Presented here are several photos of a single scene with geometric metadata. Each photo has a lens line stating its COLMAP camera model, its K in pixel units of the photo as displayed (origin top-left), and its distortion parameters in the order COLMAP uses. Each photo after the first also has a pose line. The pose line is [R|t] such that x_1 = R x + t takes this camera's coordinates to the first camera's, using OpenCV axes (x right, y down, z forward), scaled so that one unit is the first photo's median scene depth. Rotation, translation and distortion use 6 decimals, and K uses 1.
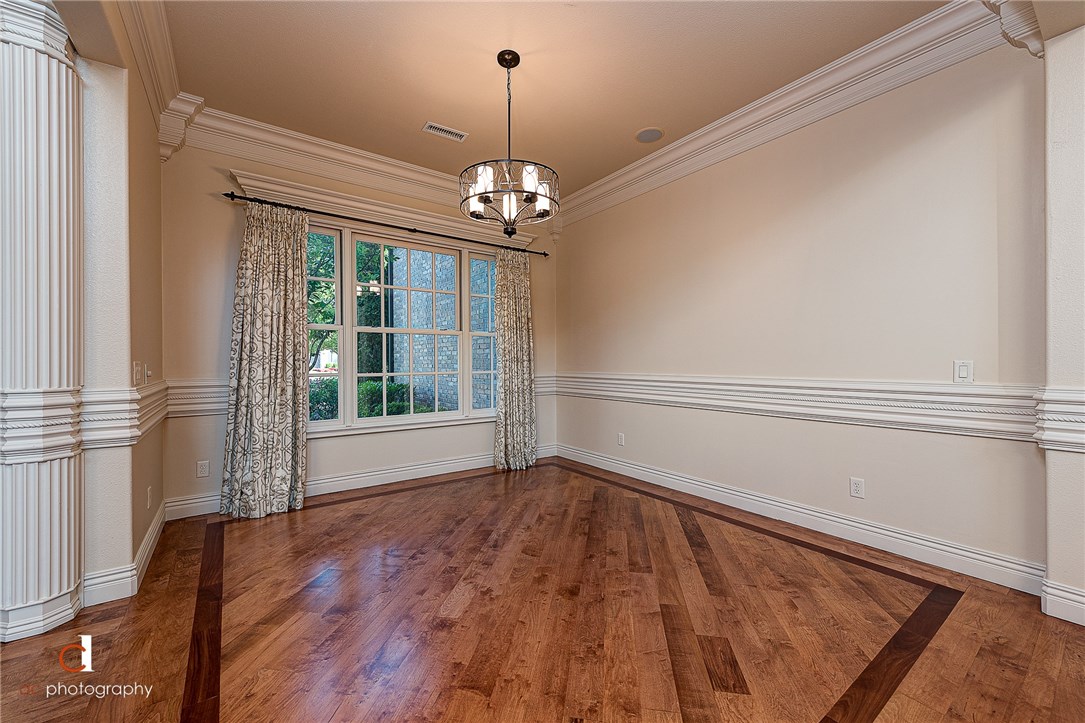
lens RADIAL K [[430.2, 0, 544.1], [0, 430.2, 351.2], [0, 0, 1]] dist [-0.000771, -0.000051]
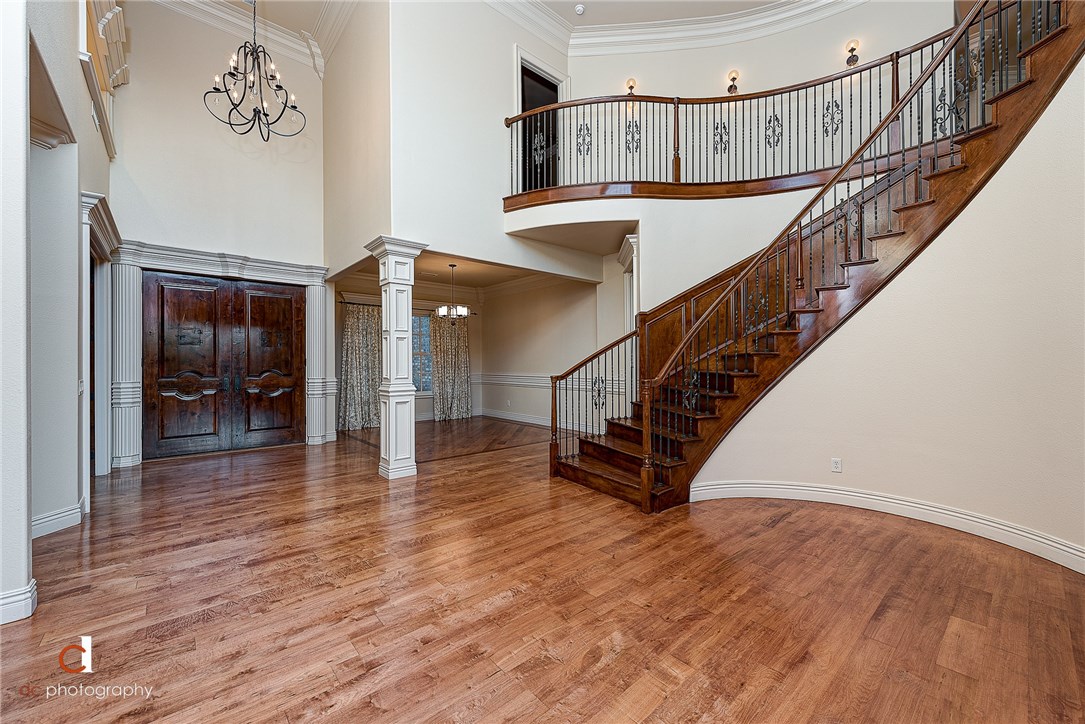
lens RADIAL K [[431.2, 0, 542.5], [0, 431.2, 362.0], [0, 0, 1]] dist [0.001220, -0.000052]
pose [[0.996255, -0.001472, 0.086447, 0.145598], [-0.000053, 0.999844, 0.017641, -0.038991], [-0.086459, -0.017579, 0.996100, -1.060807]]
